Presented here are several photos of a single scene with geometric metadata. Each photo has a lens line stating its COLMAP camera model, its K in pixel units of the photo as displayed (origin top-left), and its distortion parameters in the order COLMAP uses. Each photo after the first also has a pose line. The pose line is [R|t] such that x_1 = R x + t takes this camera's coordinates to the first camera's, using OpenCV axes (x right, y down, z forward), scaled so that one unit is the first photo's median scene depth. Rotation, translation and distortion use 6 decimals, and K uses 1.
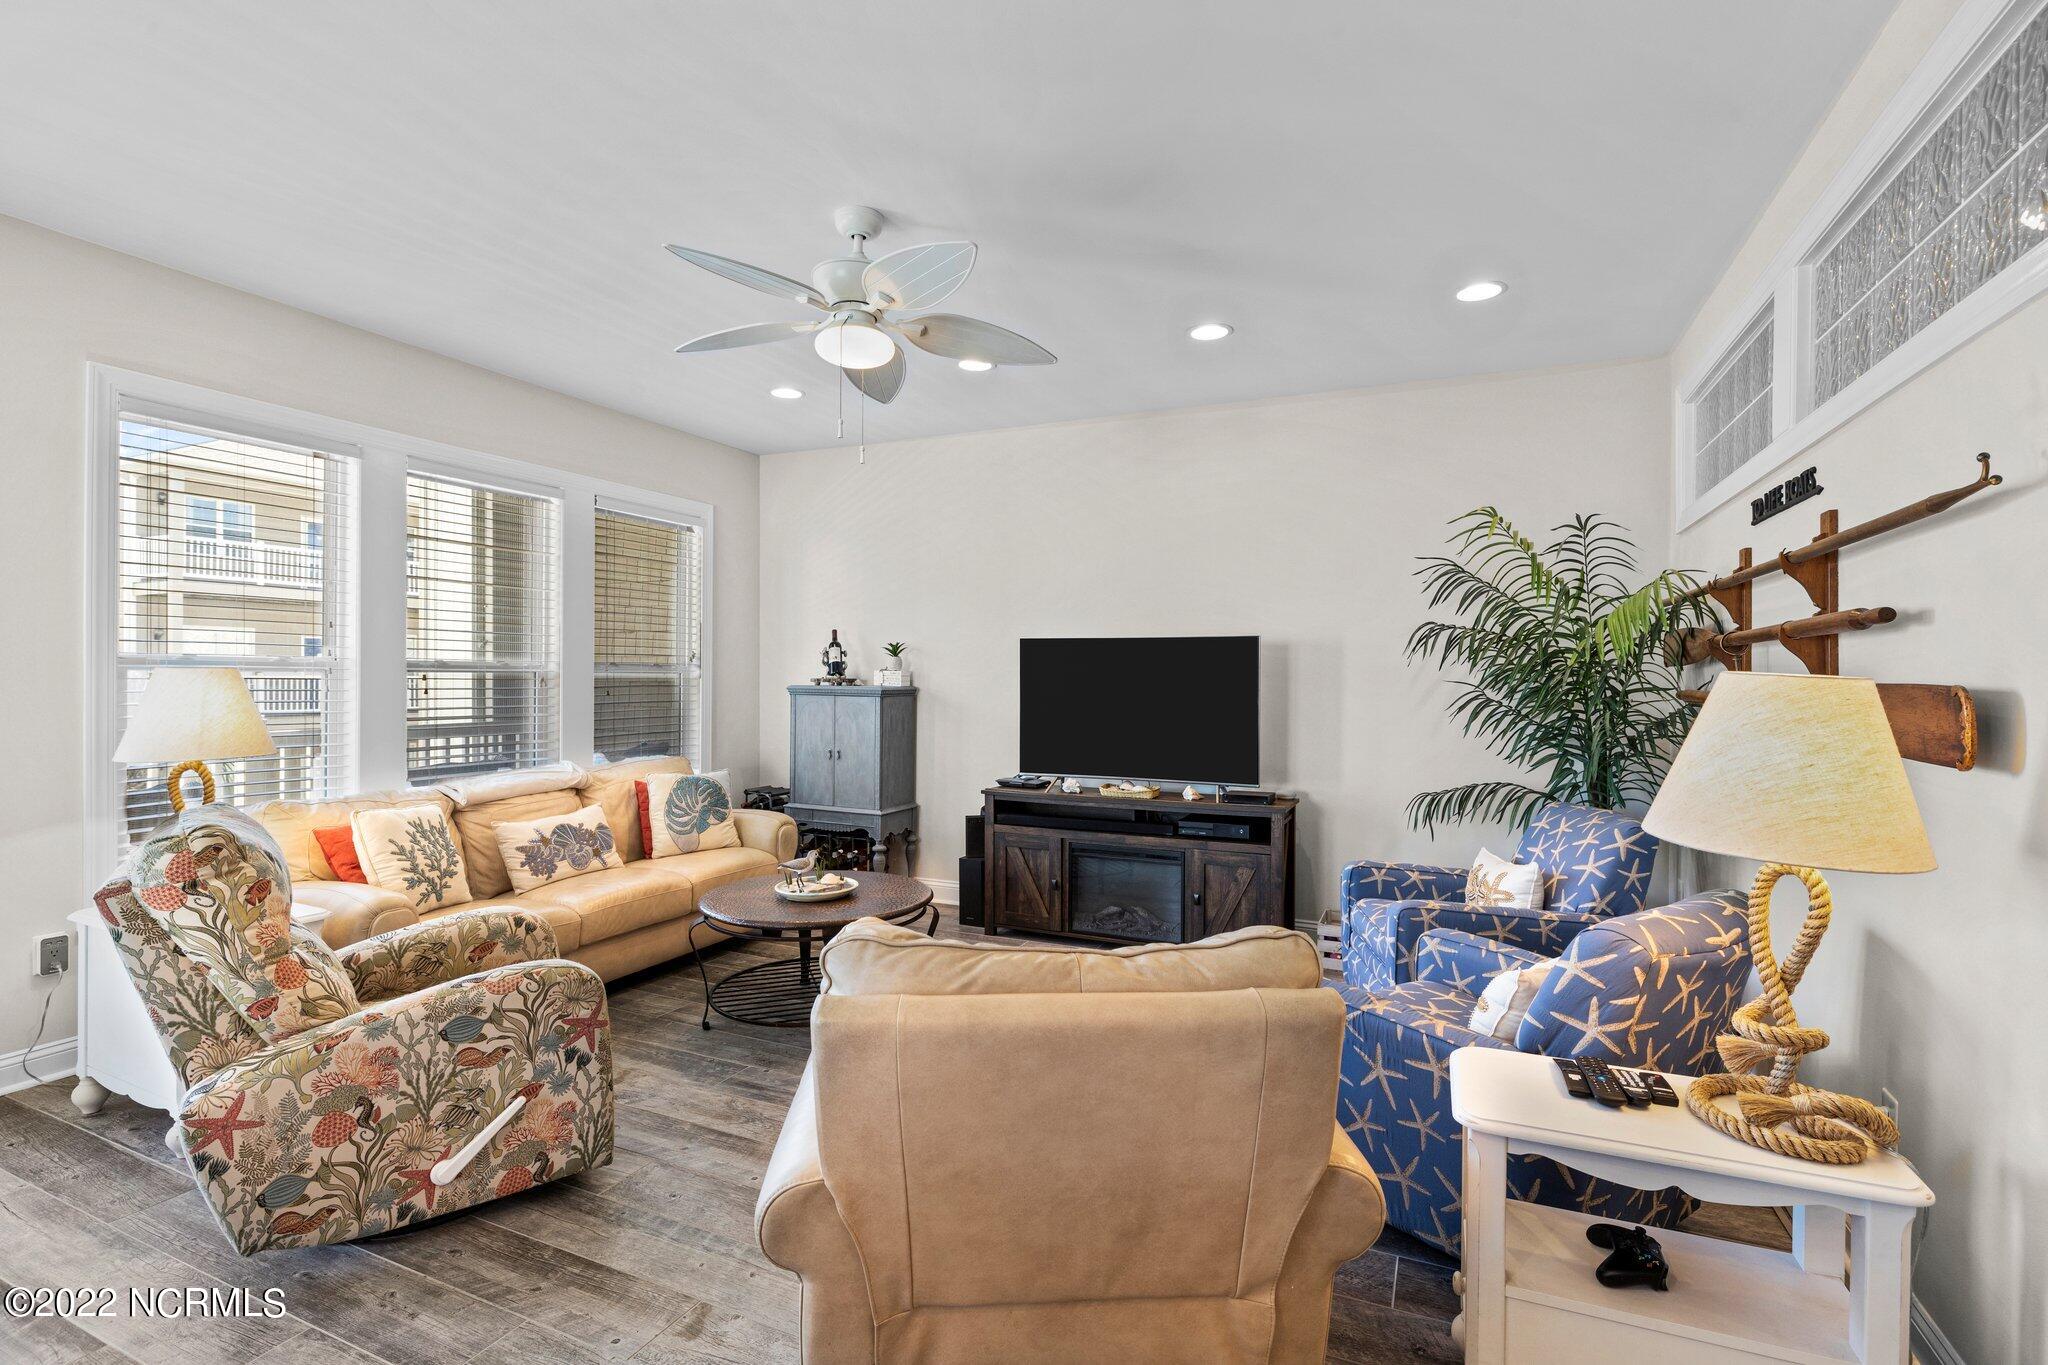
lens RADIAL K [[950.8, 0, 1021.3], [0, 950.8, 675.4], [0, 0, 1]] dist [-0.011101, 0.000579]
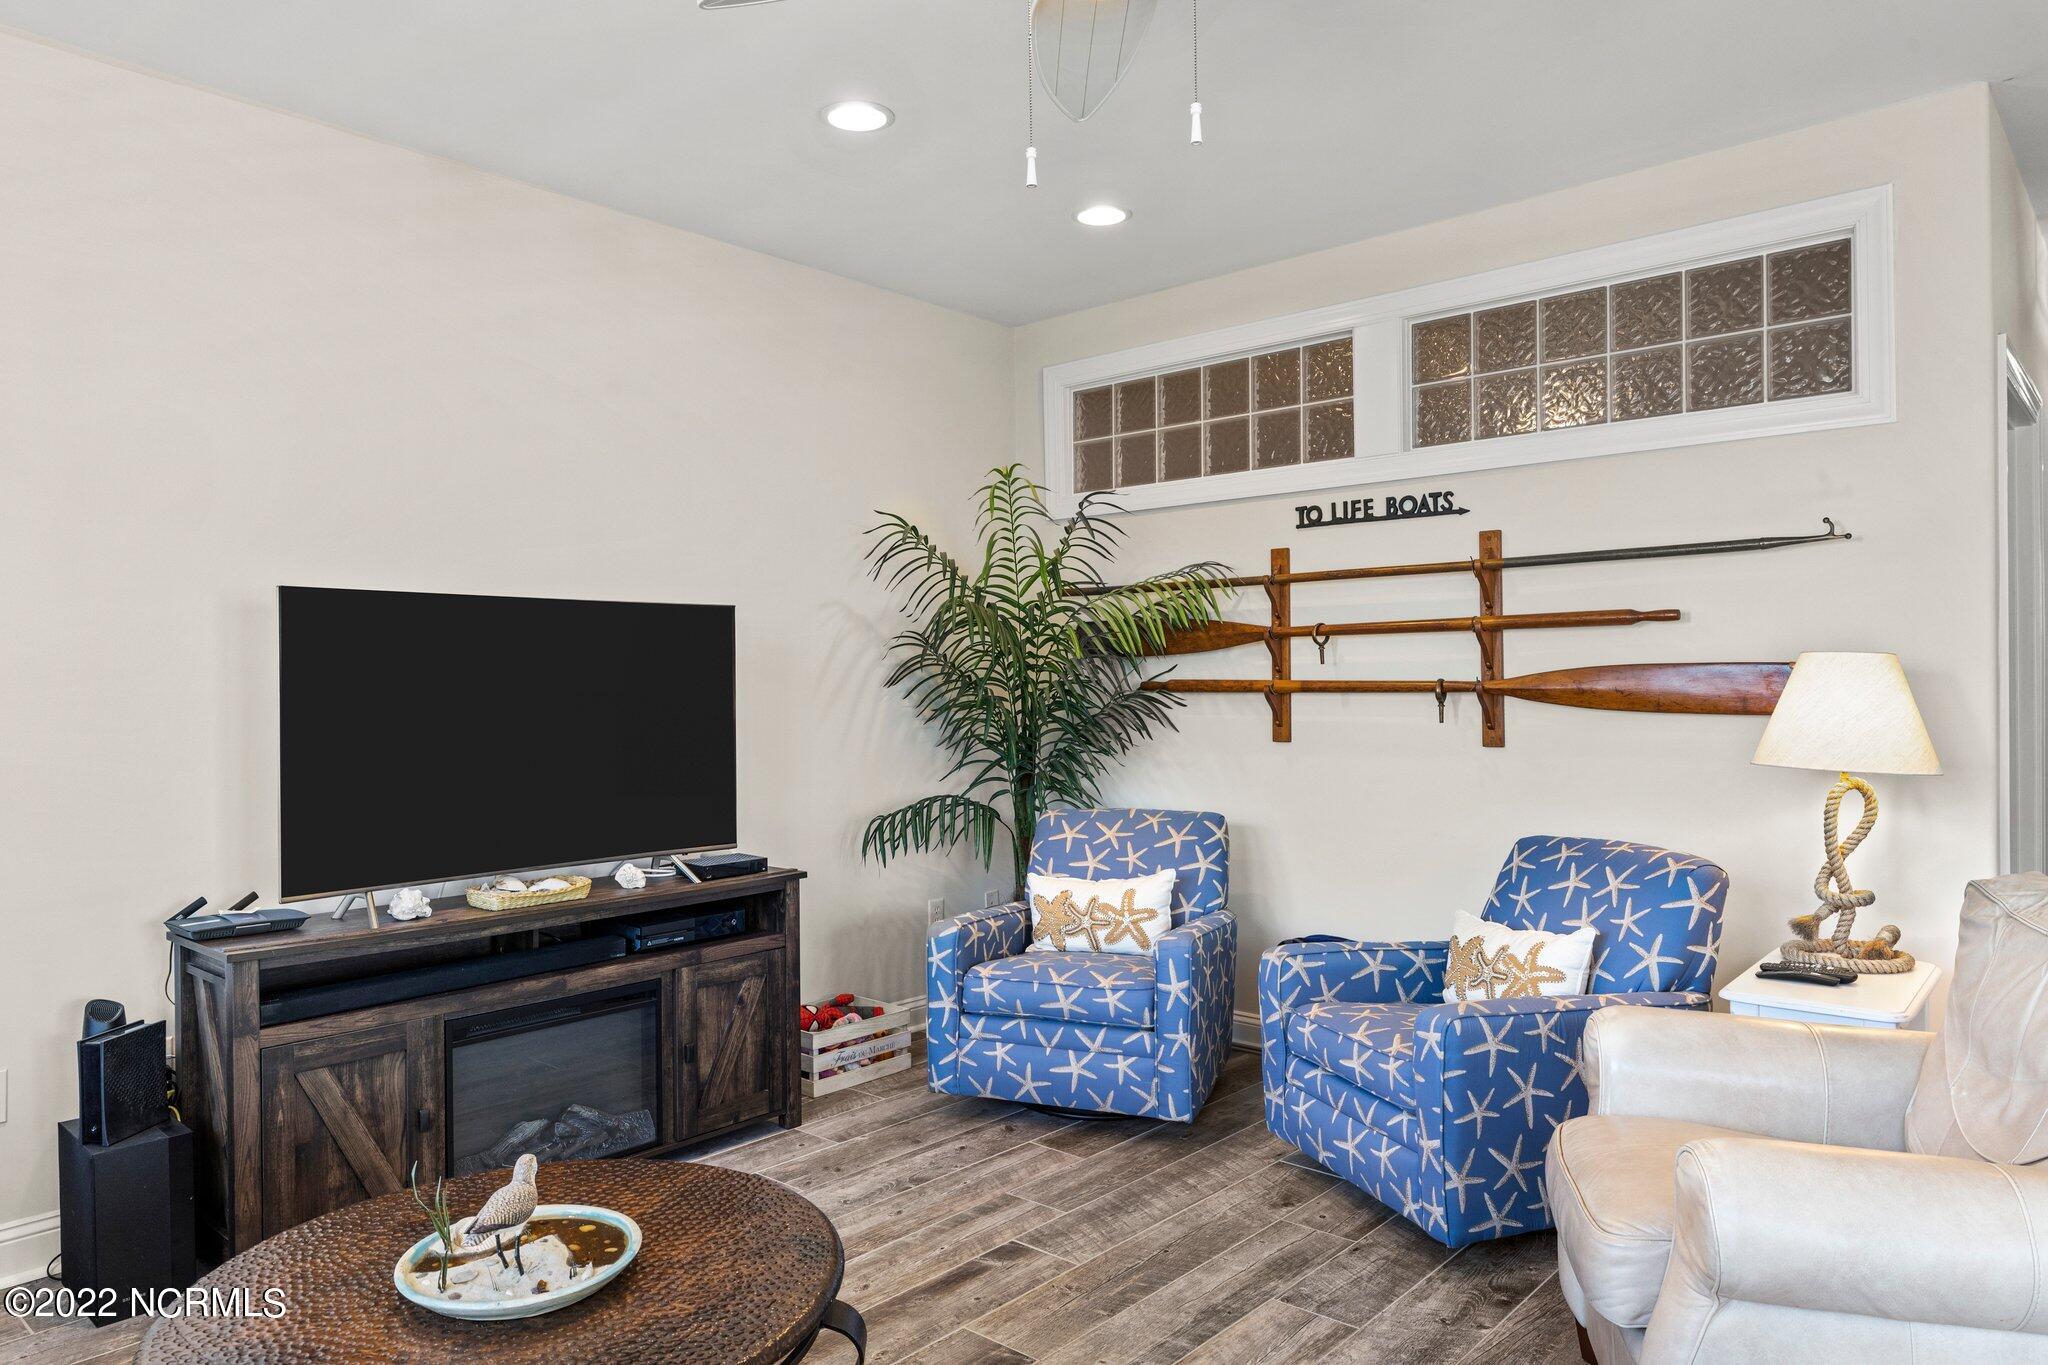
lens RADIAL K [[1317.8, 0, 1024.3], [0, 1317.8, 680.9], [0, 0, 1]] dist [-0.003821, -0.000290]
pose [[0.293013, -0.008129, 0.956074, -0.567116], [0.011558, 0.999921, 0.004959, 0.005990], [-0.956039, 0.009597, 0.293084, 0.607181]]
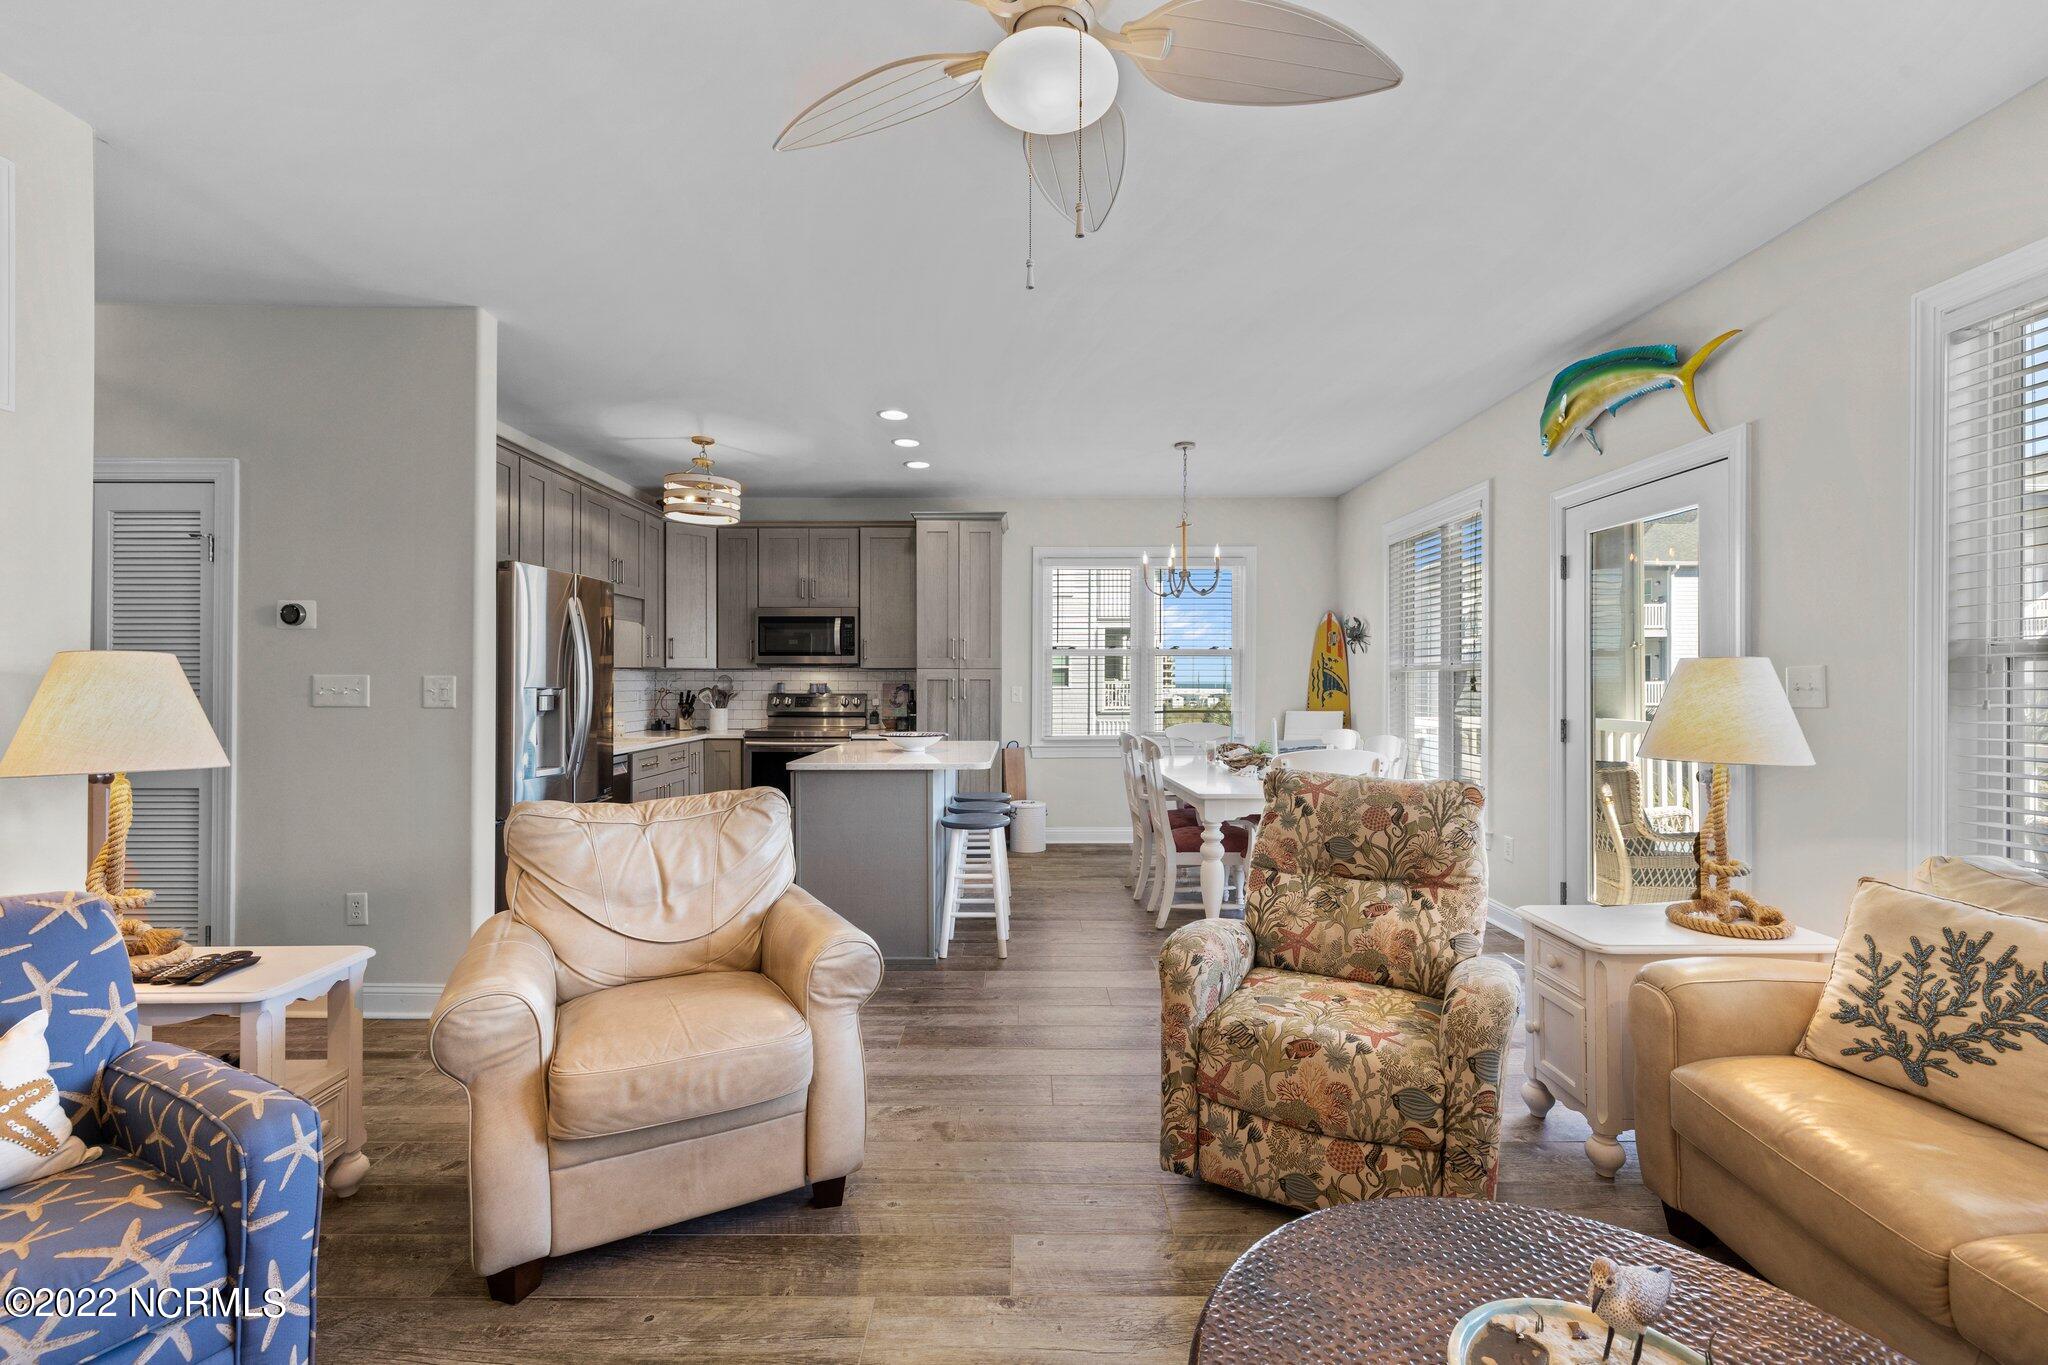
lens RADIAL K [[857.2, 0, 1020.3], [0, 857.2, 677.0], [0, 0, 1]] dist [-0.002757, 0.000194]
pose [[-0.909582, -0.008270, -0.415442, 0.038838], [-0.005360, 0.999952, -0.008169, 0.013607], [0.415490, -0.005204, -0.909583, 1.038821]]
